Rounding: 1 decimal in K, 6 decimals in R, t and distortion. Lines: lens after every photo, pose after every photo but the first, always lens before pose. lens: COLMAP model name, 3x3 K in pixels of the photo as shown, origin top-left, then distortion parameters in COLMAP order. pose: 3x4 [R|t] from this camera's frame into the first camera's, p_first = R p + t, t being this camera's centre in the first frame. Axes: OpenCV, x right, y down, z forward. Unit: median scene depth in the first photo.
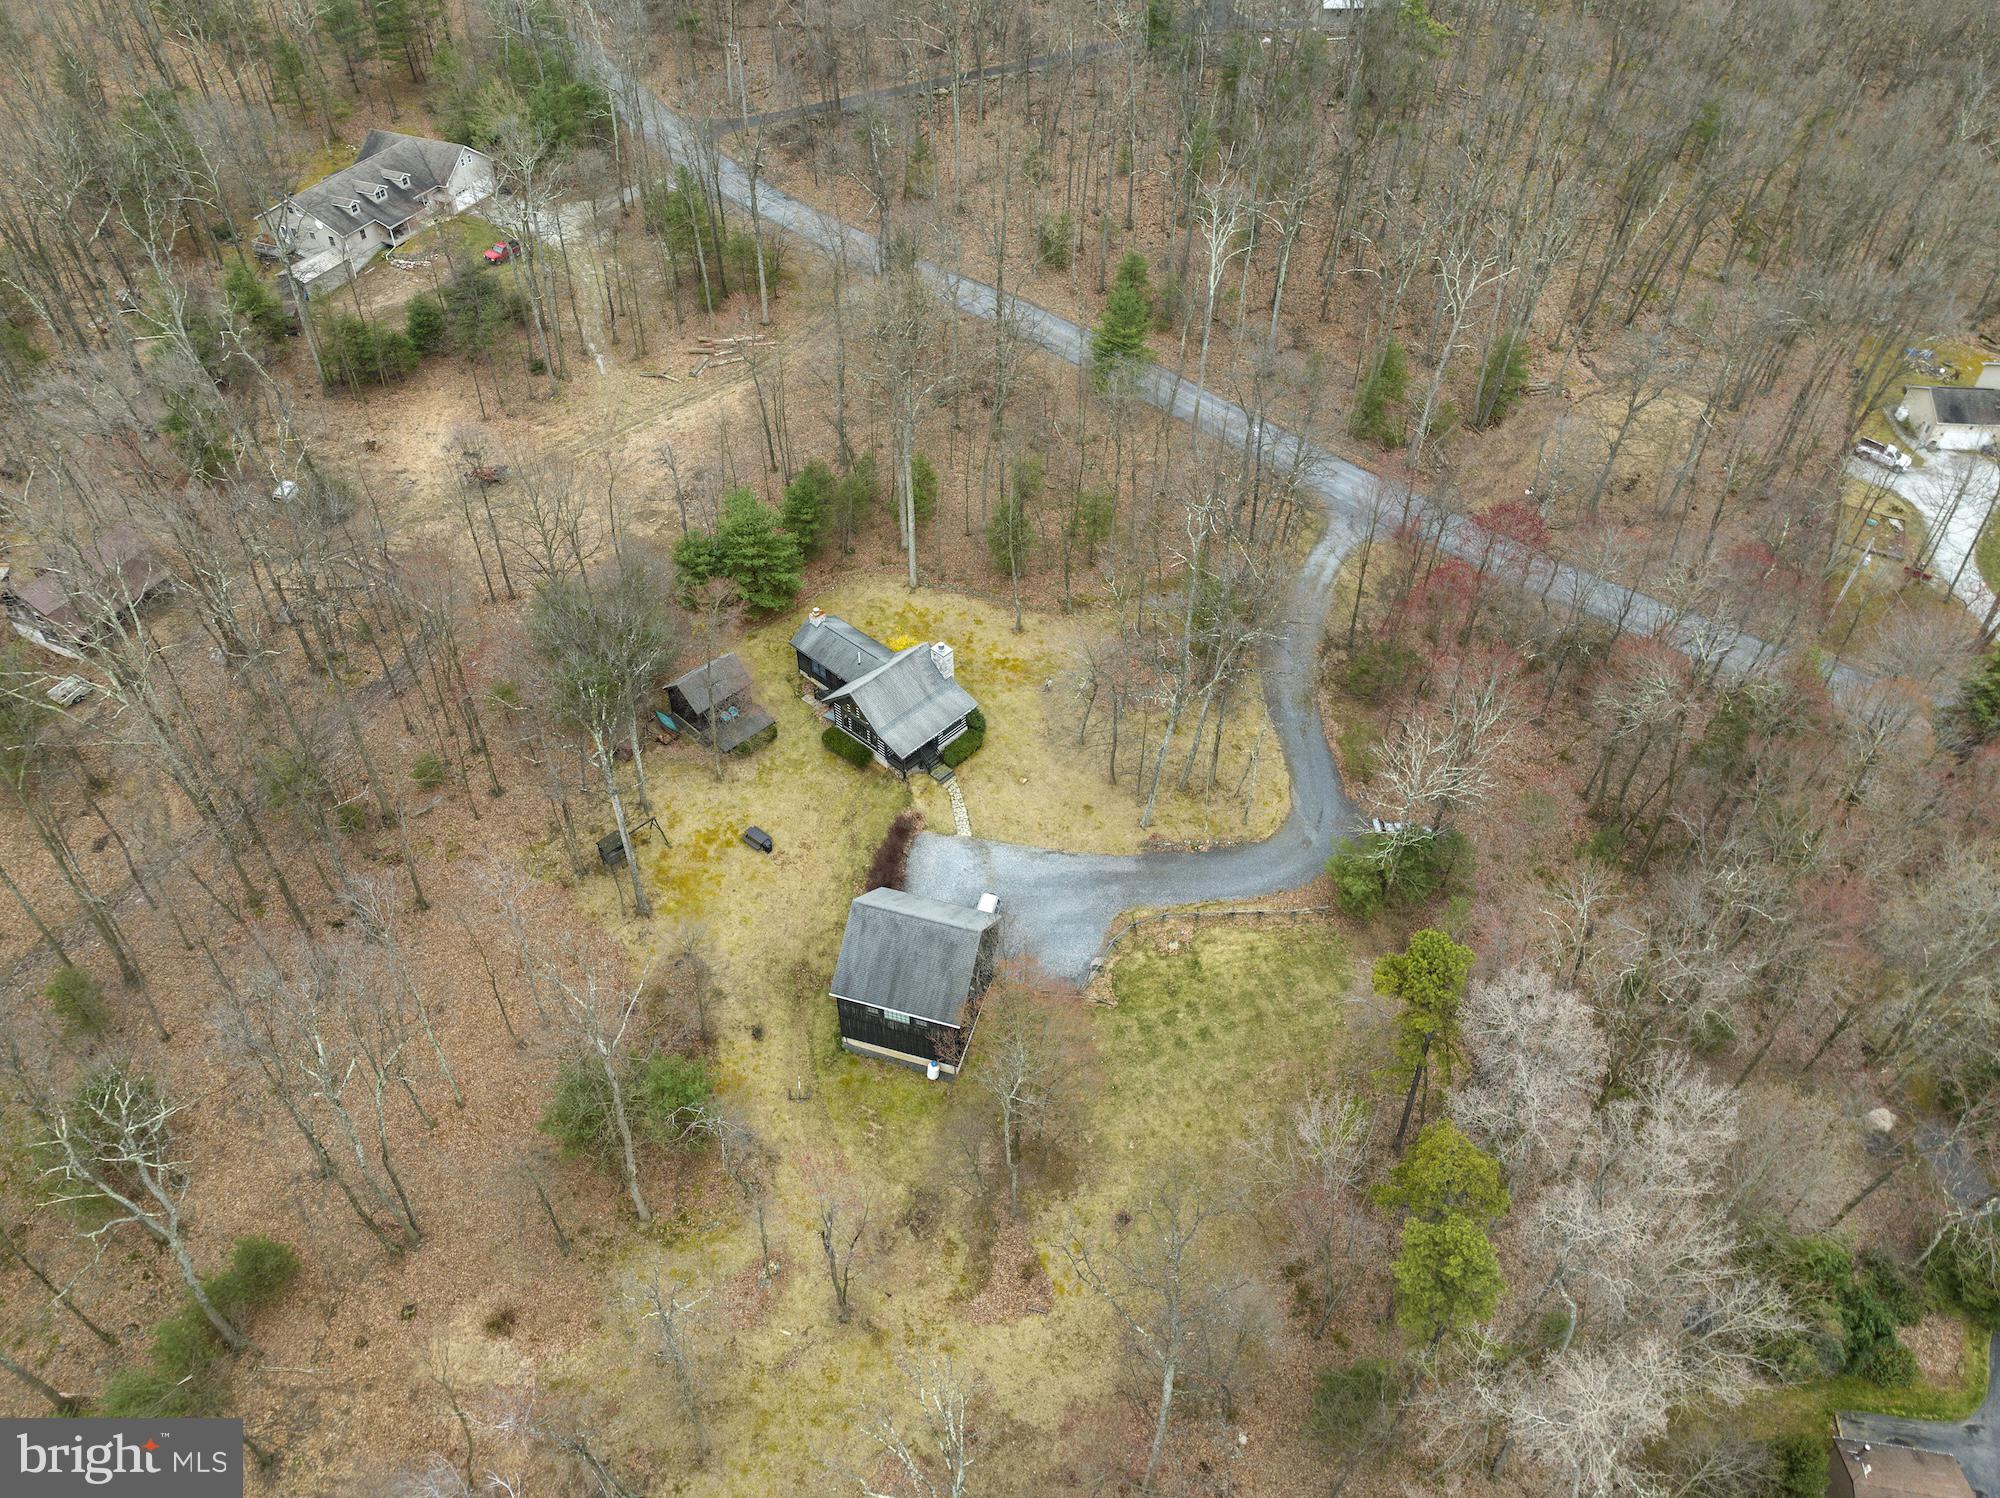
lens RADIAL K [[1399.9, 0, 991.3], [0, 1399.9, 755.0], [0, 0, 1]] dist [-0.022537, -0.019952]
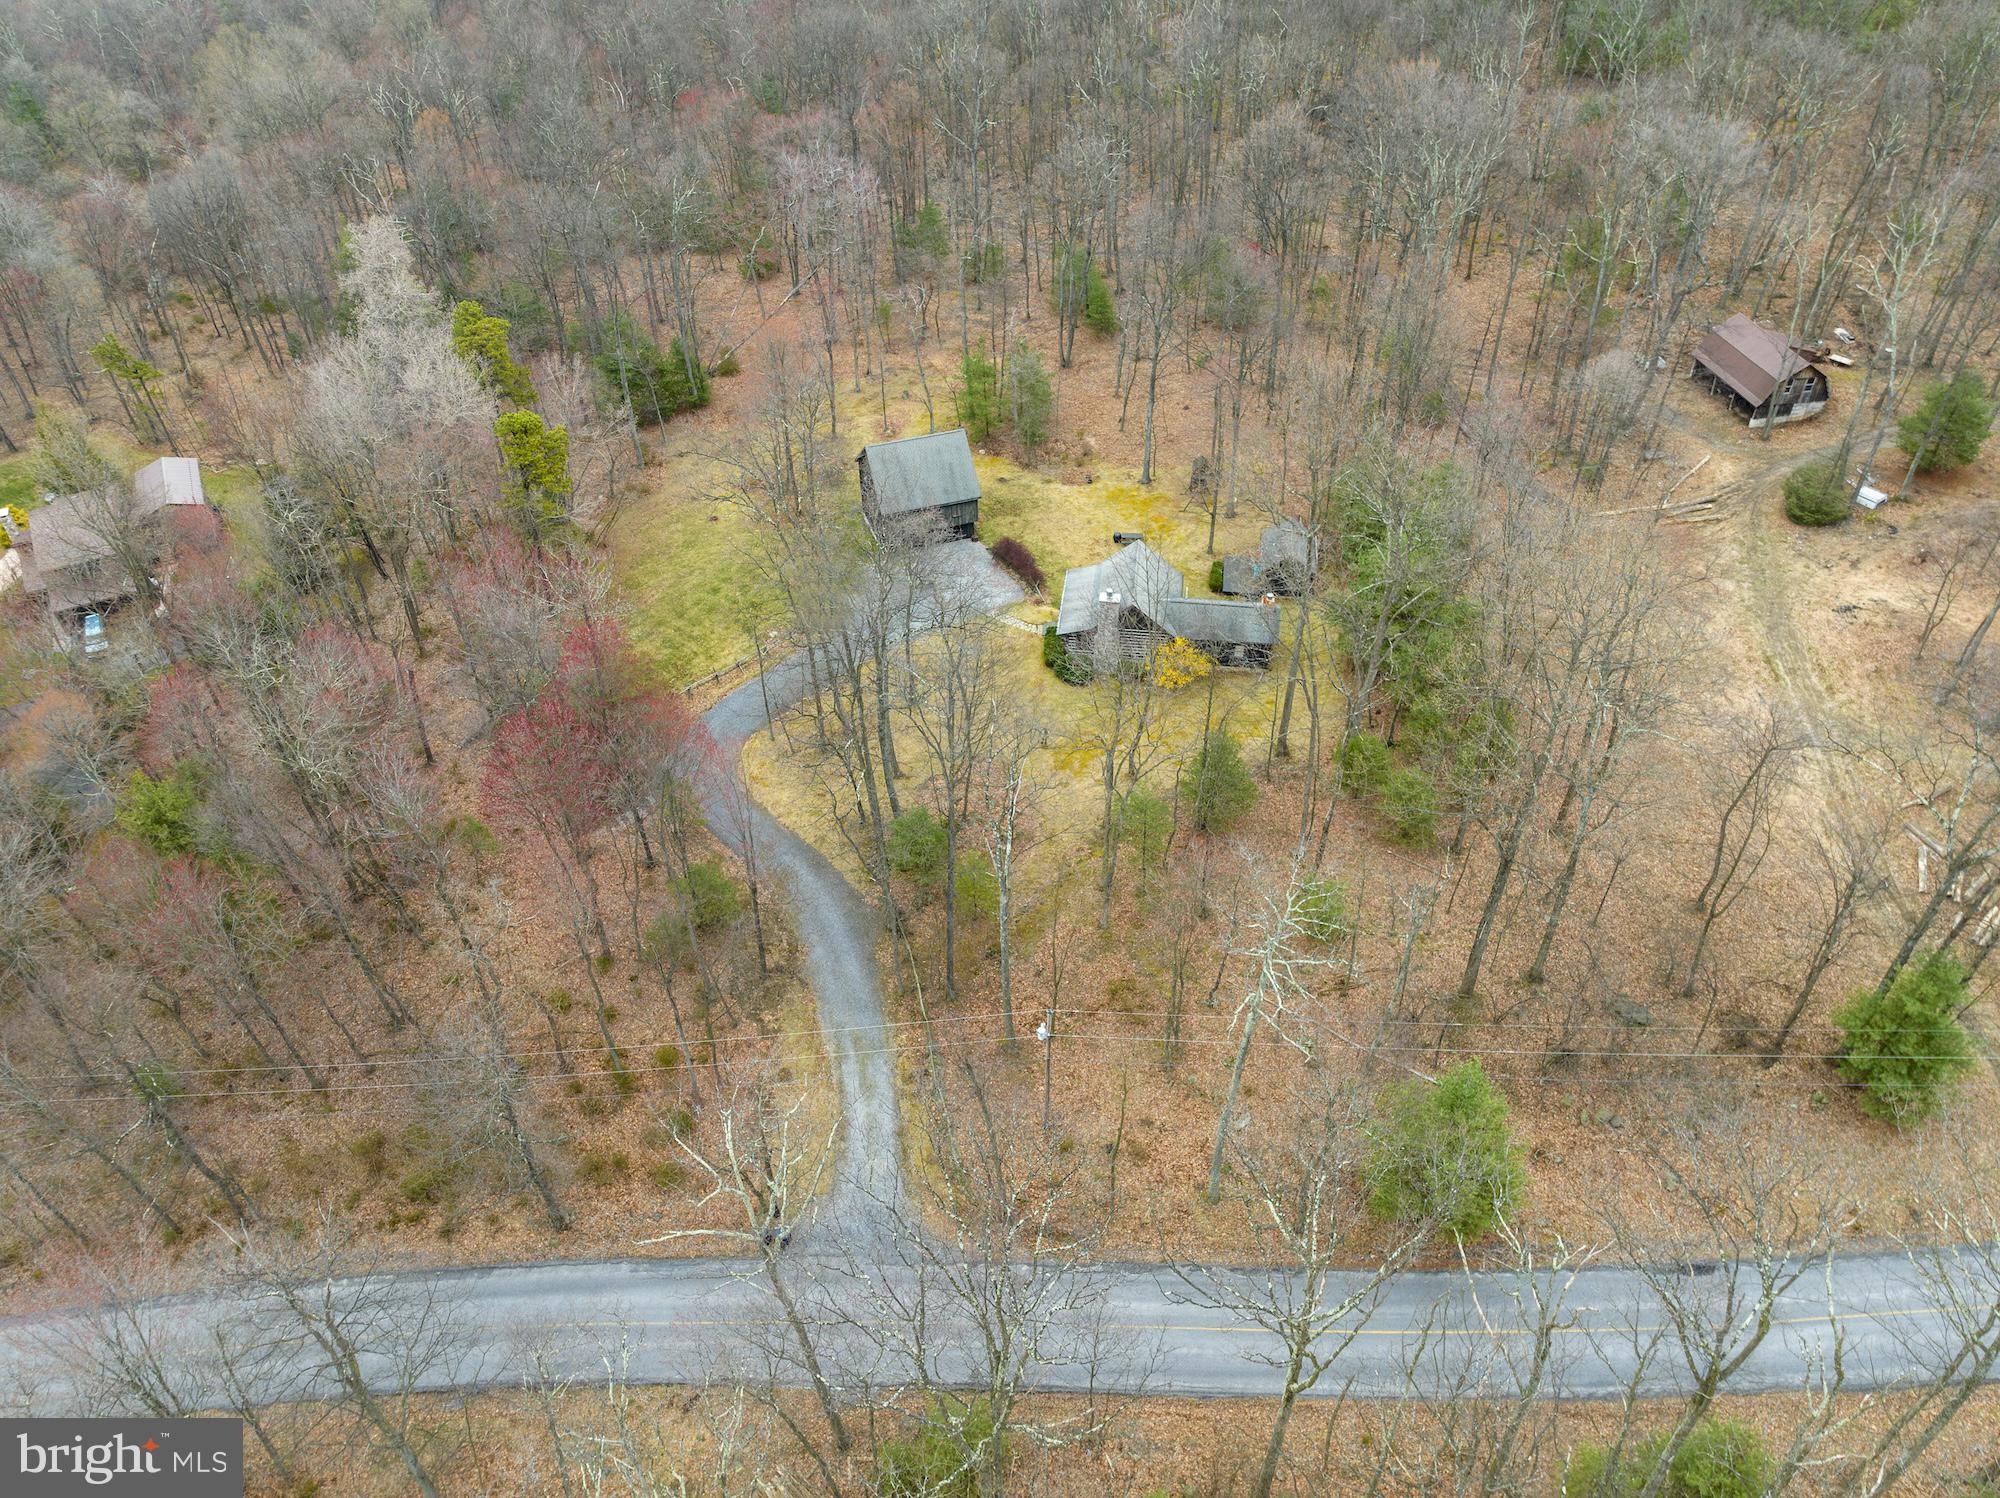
lens RADIAL K [[1399.9, 0, 991.3], [0, 1399.9, 755.0], [0, 0, 1]] dist [-0.022537, -0.019952]
pose [[-0.811777, 0.399783, -0.425666, 0.489649], [-0.399150, 0.152210, 0.904163, -0.912648], [0.426260, 0.903884, 0.036012, 1.073040]]
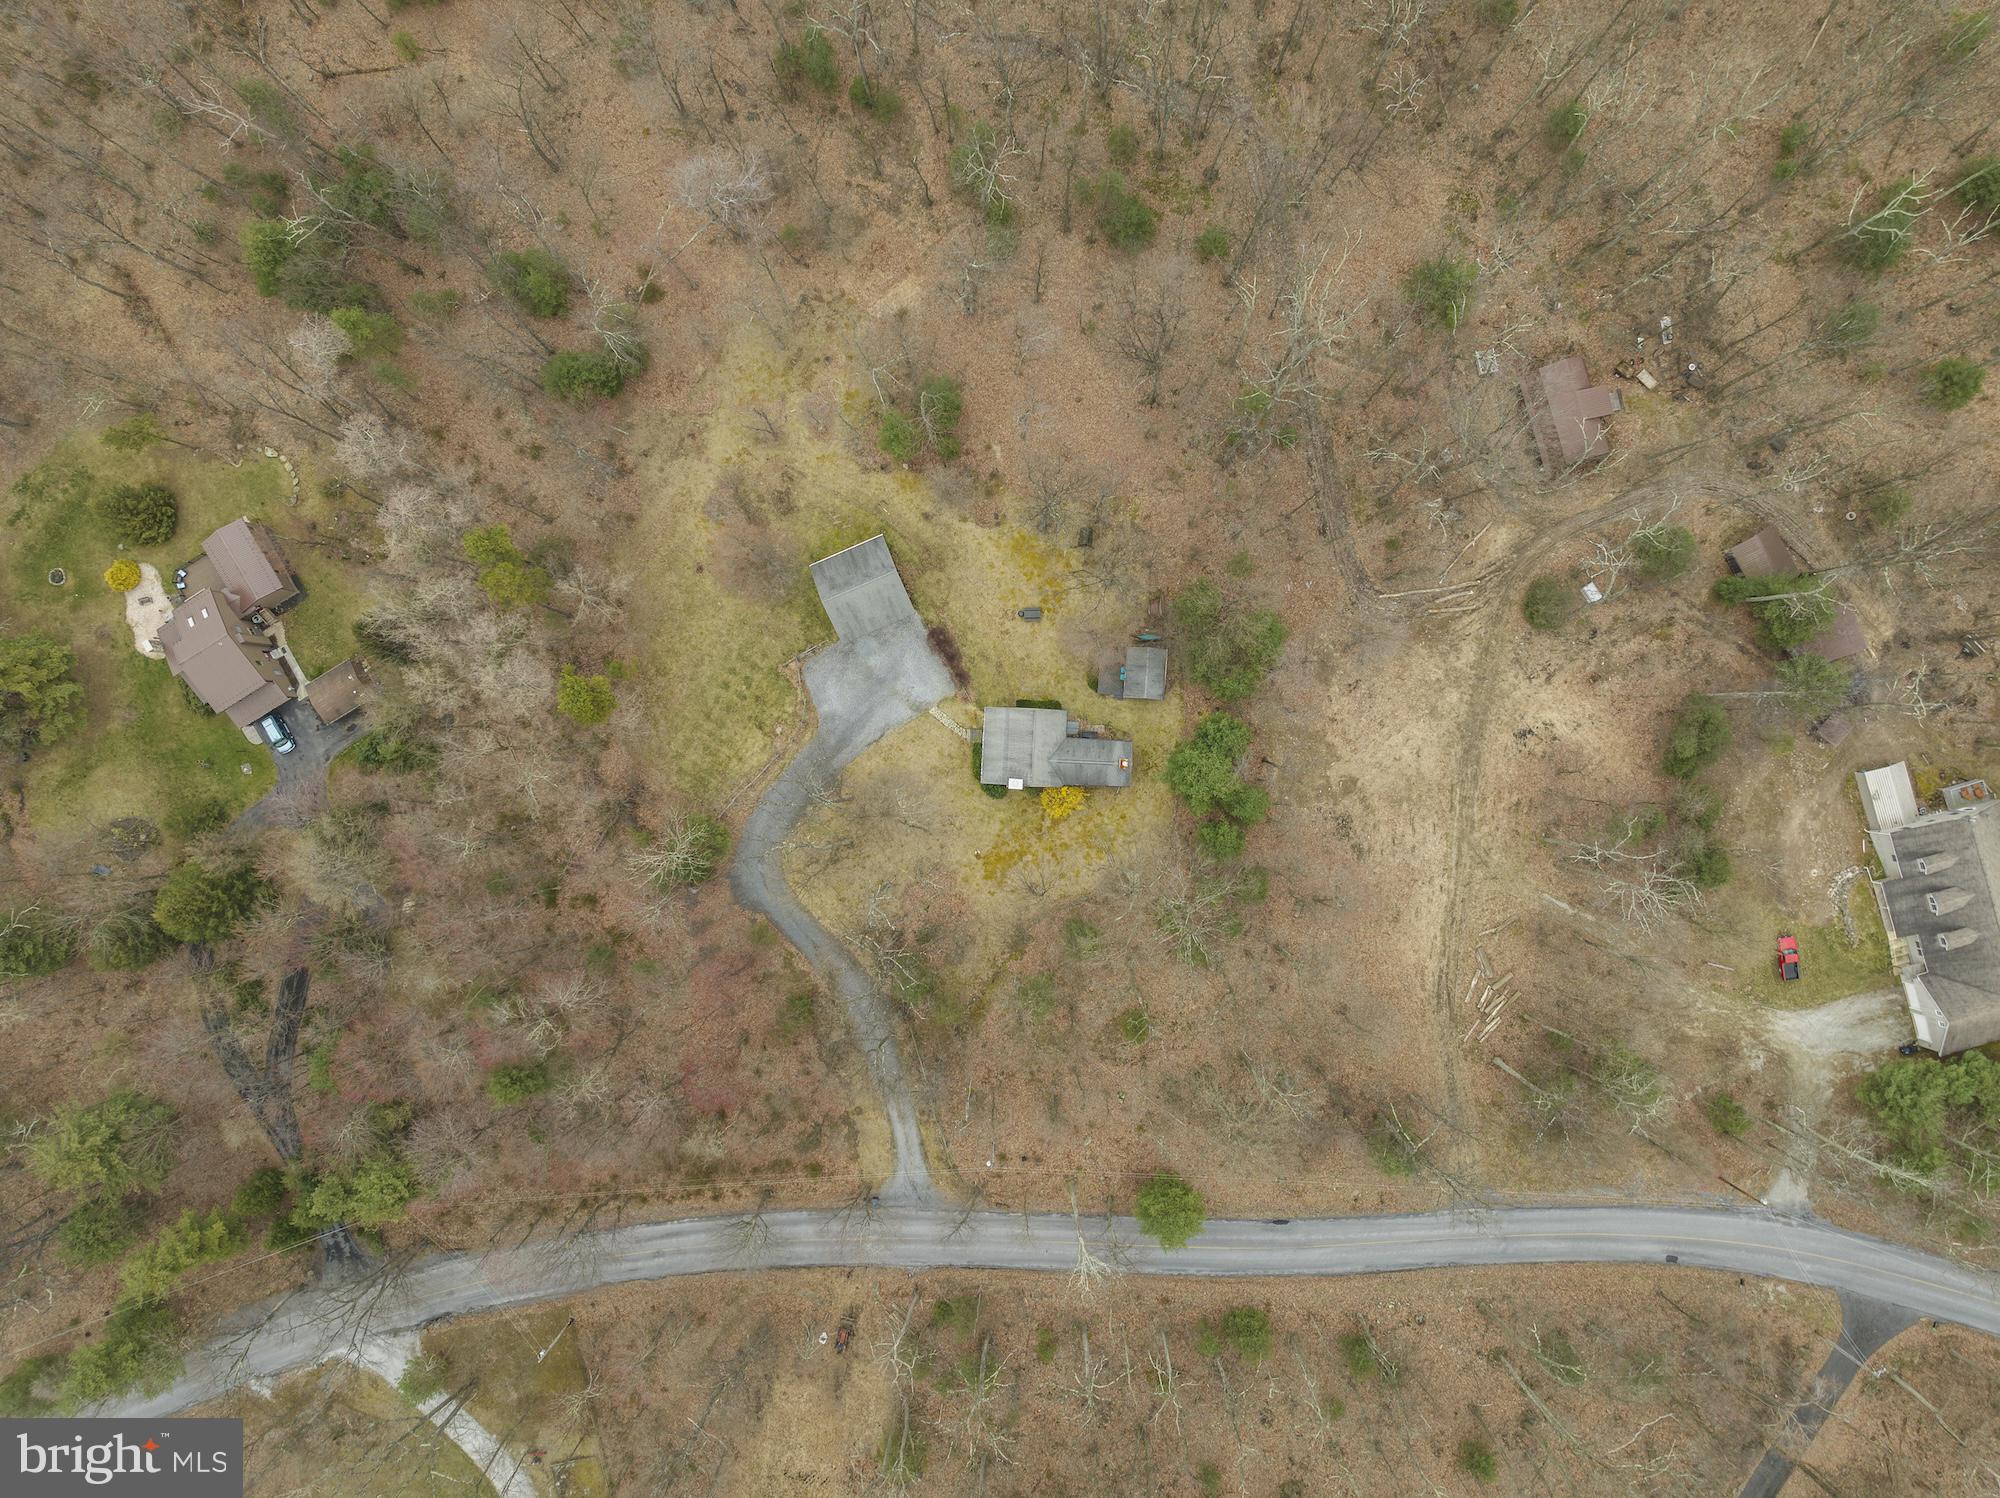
lens RADIAL K [[1399.9, 0, 991.3], [0, 1399.9, 755.0], [0, 0, 1]] dist [-0.022537, -0.019952]
pose [[-0.763207, 0.645943, 0.016511, -0.061239], [-0.437215, -0.535063, 0.722876, -1.095674], [0.475771, 0.544485, 0.690780, 0.019781]]
